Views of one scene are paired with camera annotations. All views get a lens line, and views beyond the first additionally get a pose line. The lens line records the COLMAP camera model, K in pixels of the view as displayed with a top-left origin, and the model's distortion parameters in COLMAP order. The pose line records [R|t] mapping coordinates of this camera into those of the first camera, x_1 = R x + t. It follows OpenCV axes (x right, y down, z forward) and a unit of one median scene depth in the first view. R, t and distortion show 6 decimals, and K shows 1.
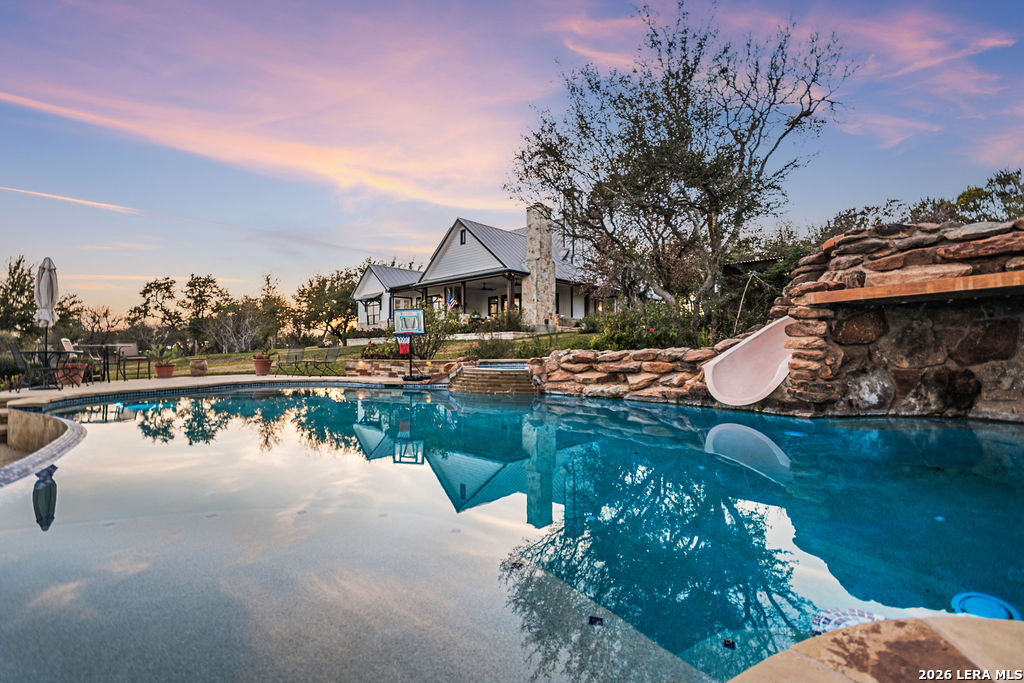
lens RADIAL K [[453.7, 0, 523.0], [0, 453.7, 344.5], [0, 0, 1]] dist [0.000350, -0.005252]
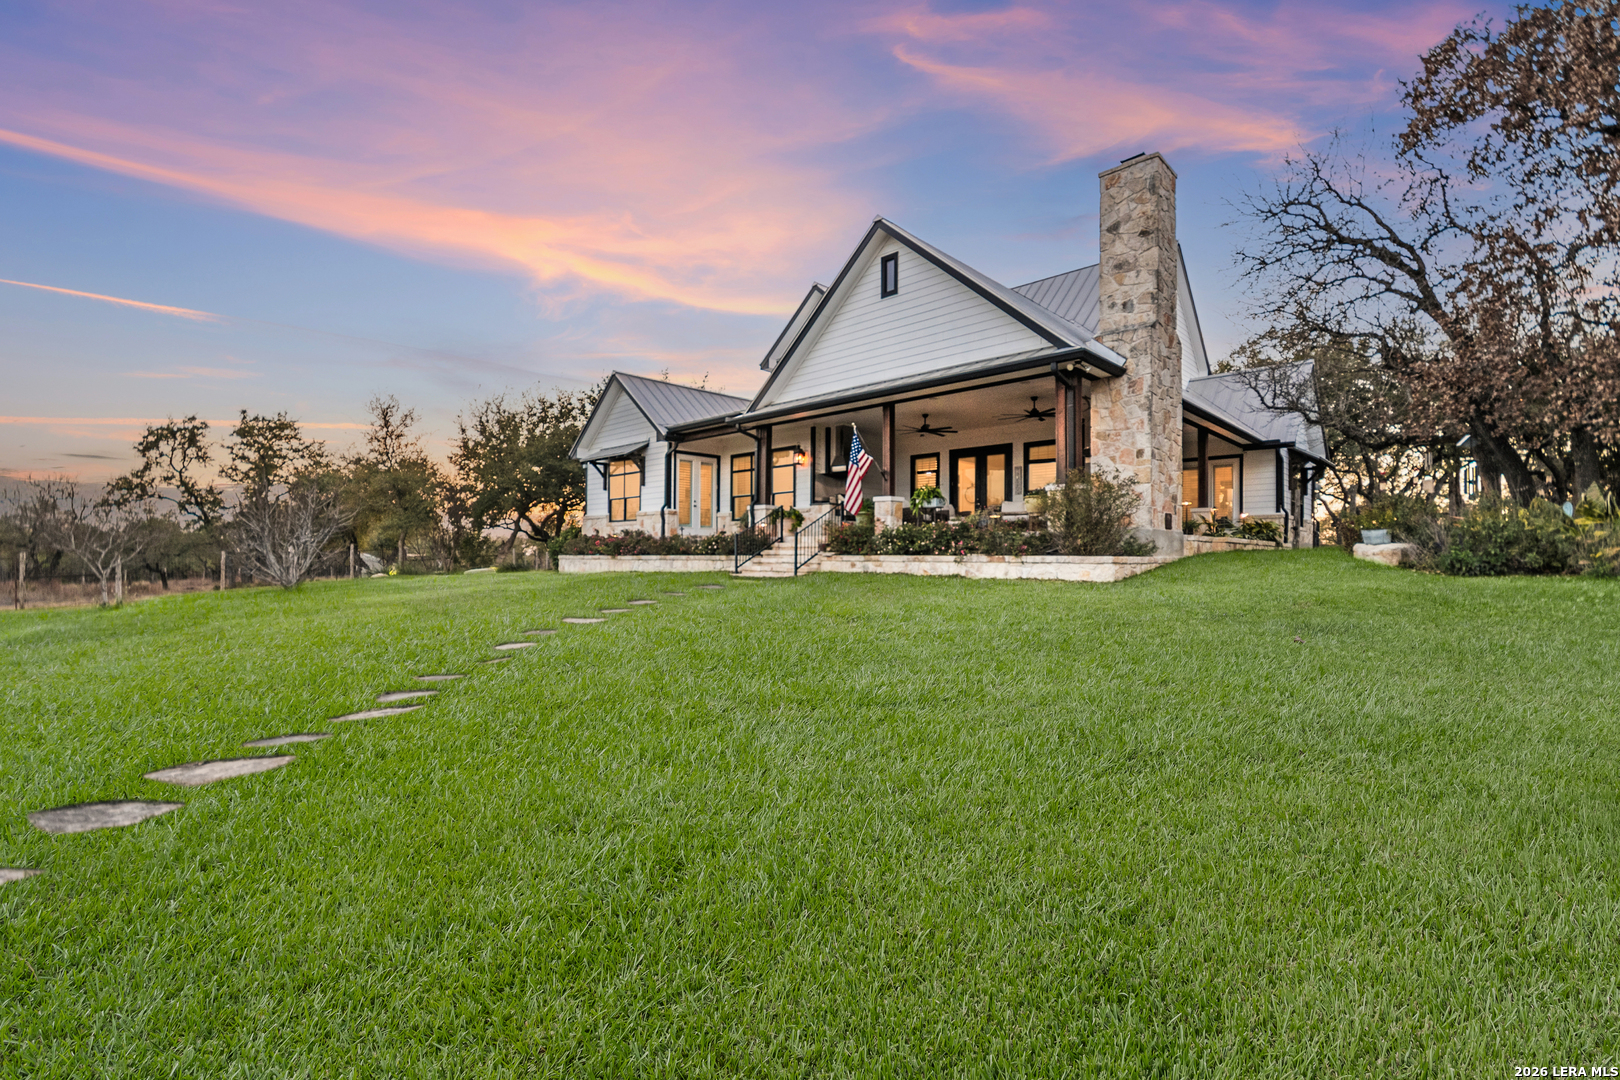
lens RADIAL K [[717.7, 0, 826.1], [0, 717.7, 542.3], [0, 0, 1]] dist [0.000350, -0.005252]
pose [[0.999682, 0.009119, -0.023504, -0.151071], [-0.009305, 0.999926, -0.007806, -0.024526], [0.023431, 0.008022, 0.999693, 0.409428]]
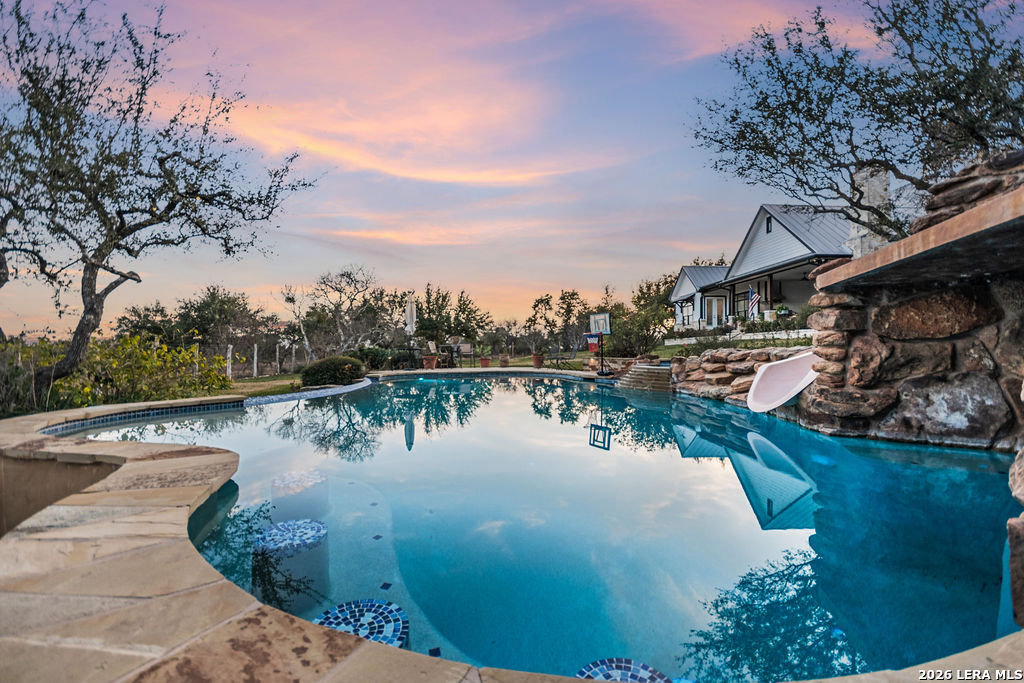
lens RADIAL K [[453.7, 0, 520.5], [0, 453.7, 343.7], [0, 0, 1]] dist [0.000350, -0.005252]
pose [[0.709978, -0.005370, -0.704203, 0.137312], [0.003533, 0.999986, -0.004063, 0.001119], [0.704215, 0.000396, 0.709987, 0.012399]]
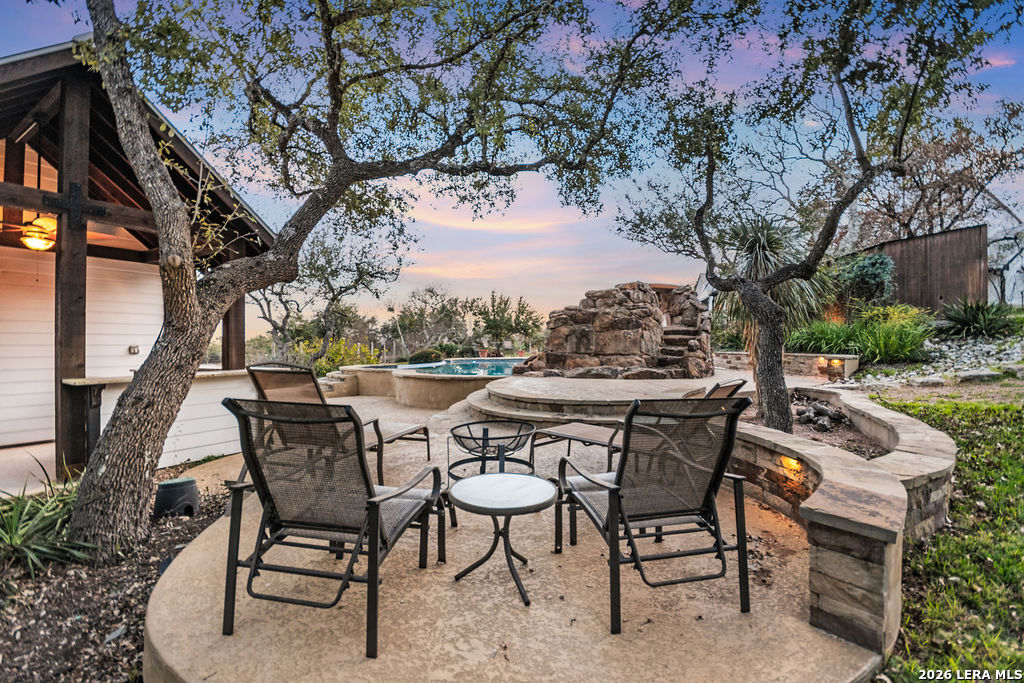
lens RADIAL K [[453.7, 0, 519.3], [0, 453.7, 341.2], [0, 0, 1]] dist [0.000350, -0.005252]
pose [[0.584413, -0.006087, -0.811434, 0.398248], [0.010068, 0.999949, -0.000250, -0.001022], [0.811394, -0.008023, 0.584445, -0.115417]]
